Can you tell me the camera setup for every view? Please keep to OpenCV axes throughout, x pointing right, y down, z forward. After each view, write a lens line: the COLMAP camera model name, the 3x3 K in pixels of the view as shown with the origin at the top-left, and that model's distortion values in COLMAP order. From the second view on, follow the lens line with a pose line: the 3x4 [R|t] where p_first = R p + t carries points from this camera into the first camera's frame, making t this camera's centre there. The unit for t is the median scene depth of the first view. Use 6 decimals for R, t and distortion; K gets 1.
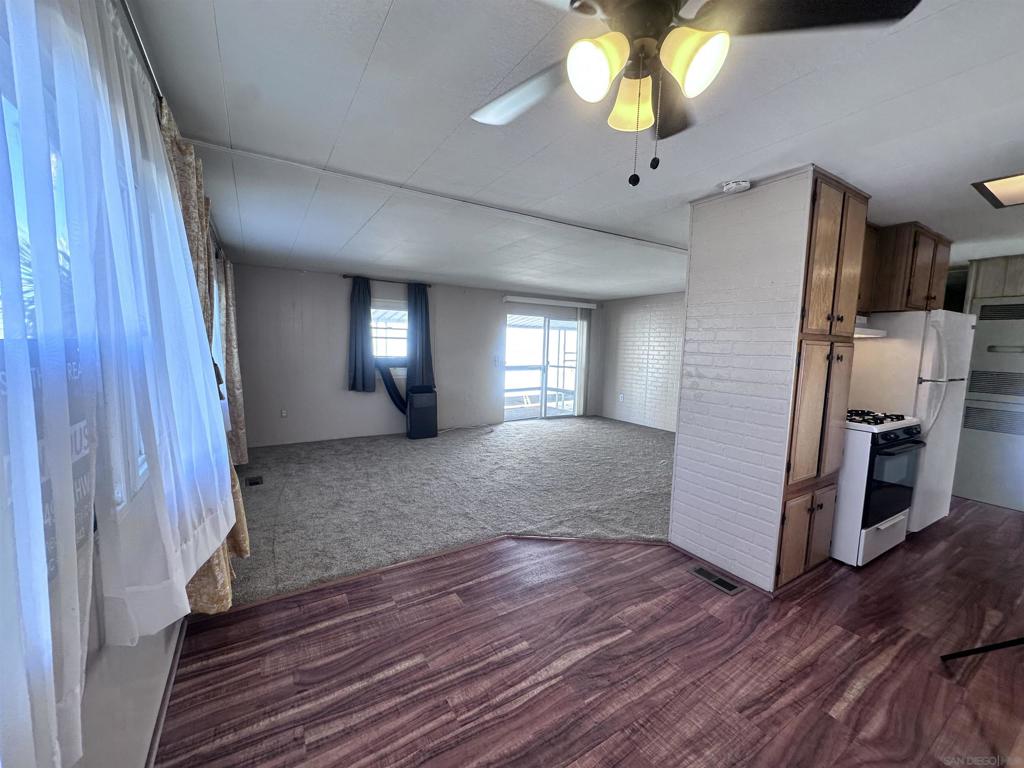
lens RADIAL K [[409.0, 0, 511.0], [0, 409.0, 383.6], [0, 0, 1]] dist [-0.002386, 0.000120]
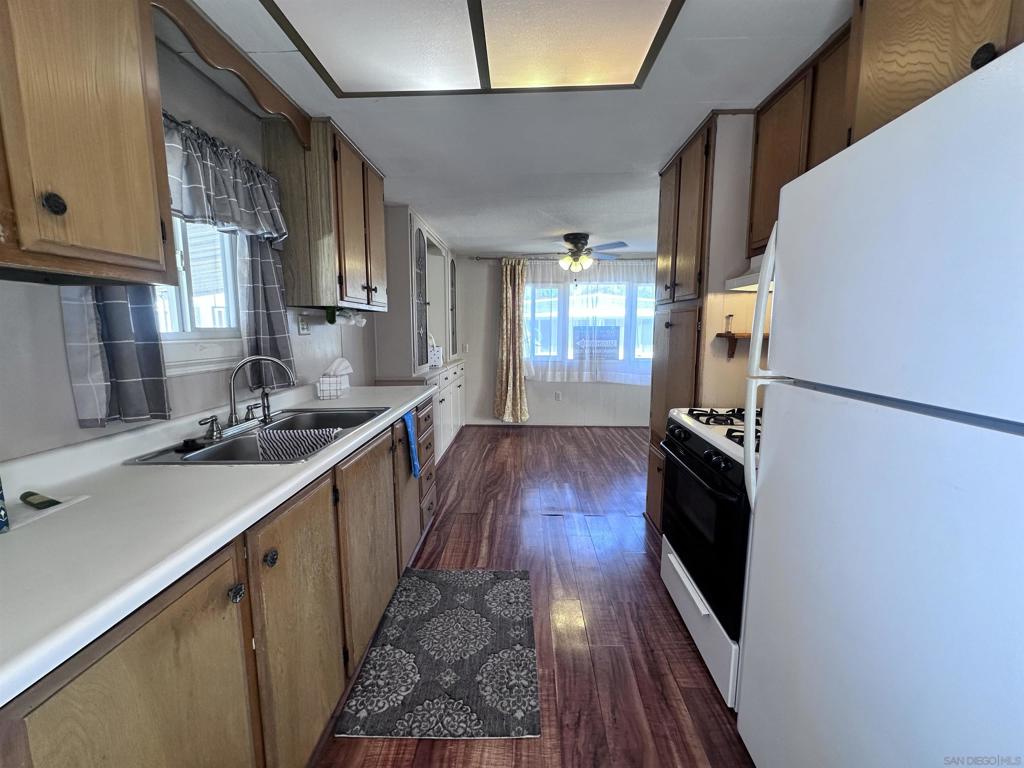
lens RADIAL K [[409.0, 0, 512.4], [0, 409.0, 384.4], [0, 0, 1]] dist [-0.002386, 0.000120]
pose [[-0.551739, 0.087655, -0.829397, 0.694871], [-0.092953, 0.981803, 0.165597, -0.018039], [0.828820, 0.168461, -0.533552, 0.466622]]
